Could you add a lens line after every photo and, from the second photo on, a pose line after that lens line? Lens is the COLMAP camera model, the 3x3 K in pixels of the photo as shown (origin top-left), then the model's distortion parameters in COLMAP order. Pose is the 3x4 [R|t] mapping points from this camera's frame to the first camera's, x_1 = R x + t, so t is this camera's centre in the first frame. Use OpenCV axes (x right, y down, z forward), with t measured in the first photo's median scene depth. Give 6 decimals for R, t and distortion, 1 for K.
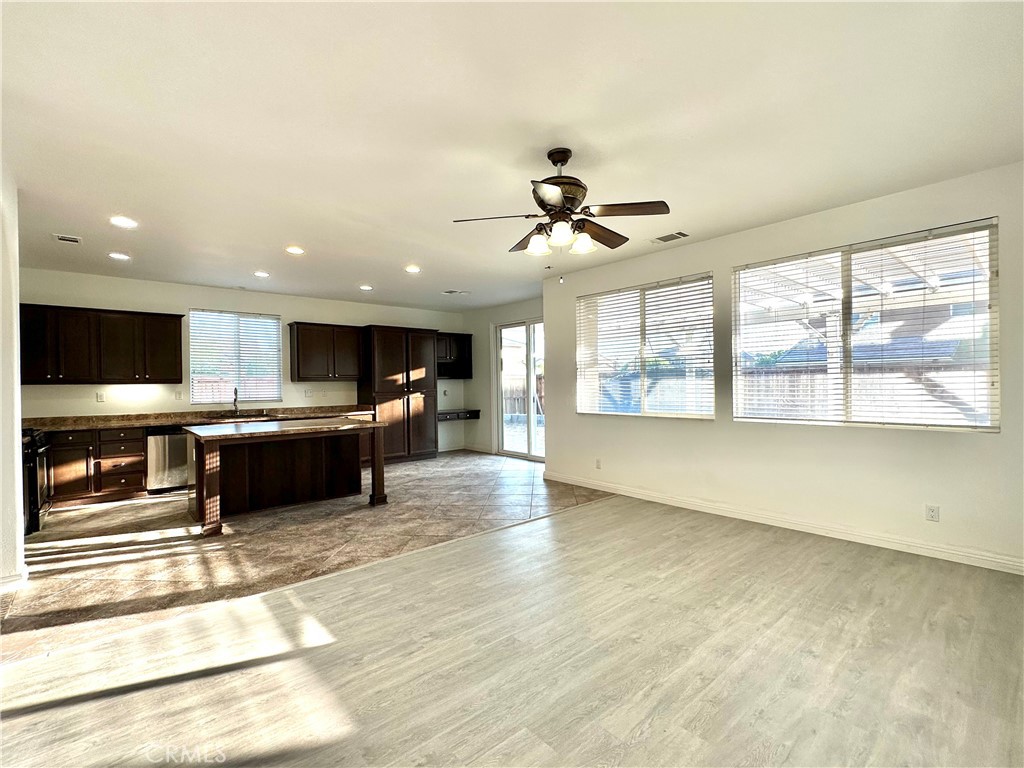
lens RADIAL K [[471.2, 0, 511.8], [0, 471.2, 385.5], [0, 0, 1]] dist [-0.007968, 0.000035]
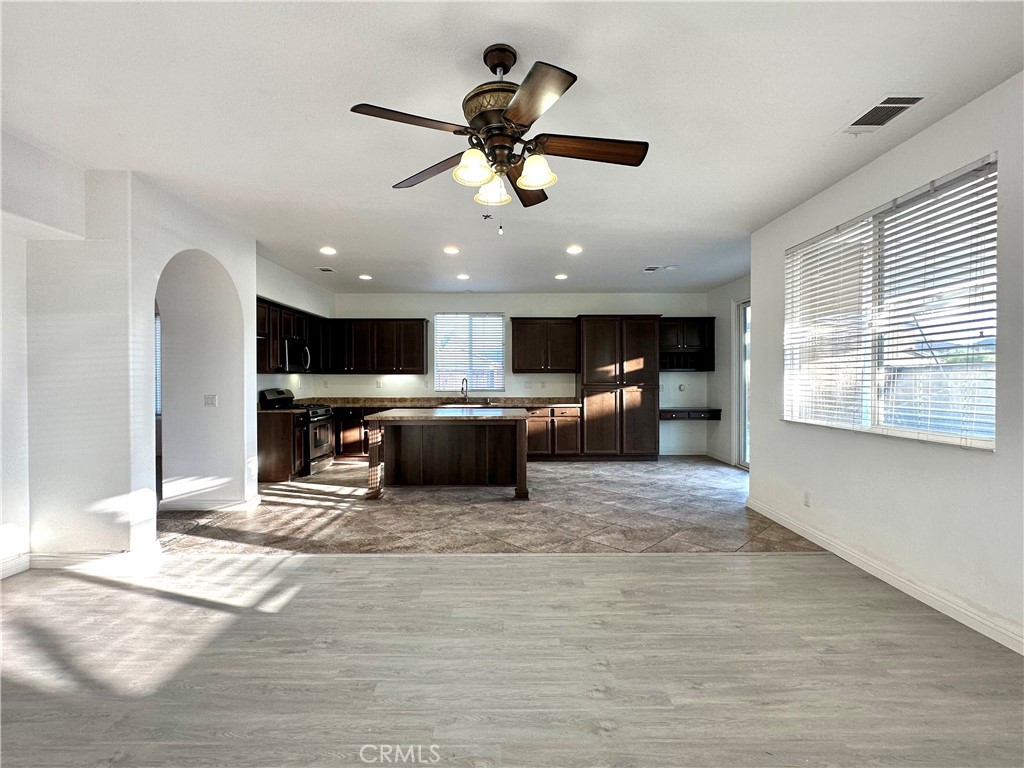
lens RADIAL K [[471.2, 0, 509.1], [0, 471.2, 385.1], [0, 0, 1]] dist [-0.007968, 0.000035]
pose [[0.750097, 0.020062, -0.661024, 0.310937], [-0.011861, 0.999787, 0.016884, 0.001300], [0.661222, -0.004824, 0.750175, 0.241974]]
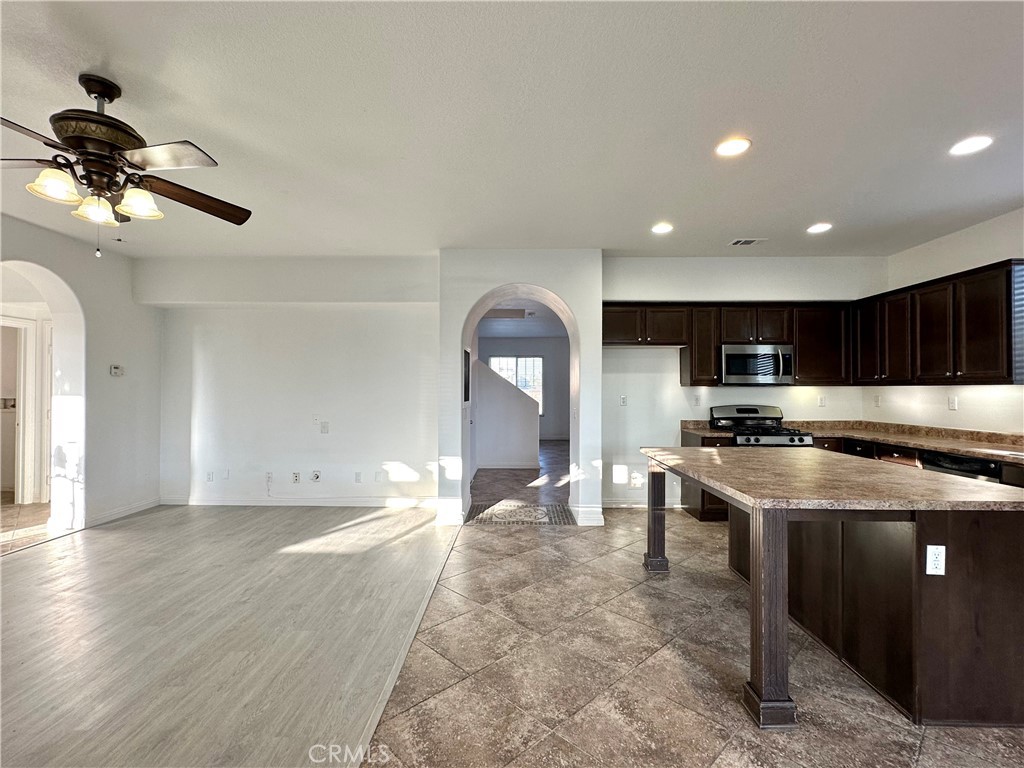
lens RADIAL K [[471.2, 0, 505.3], [0, 471.2, 386.8], [0, 0, 1]] dist [-0.007968, 0.000035]
pose [[-0.678386, 0.005847, -0.734682, 0.111676], [0.003338, 0.999983, 0.004876, -0.006248], [0.734698, 0.000855, -0.678394, 1.025928]]
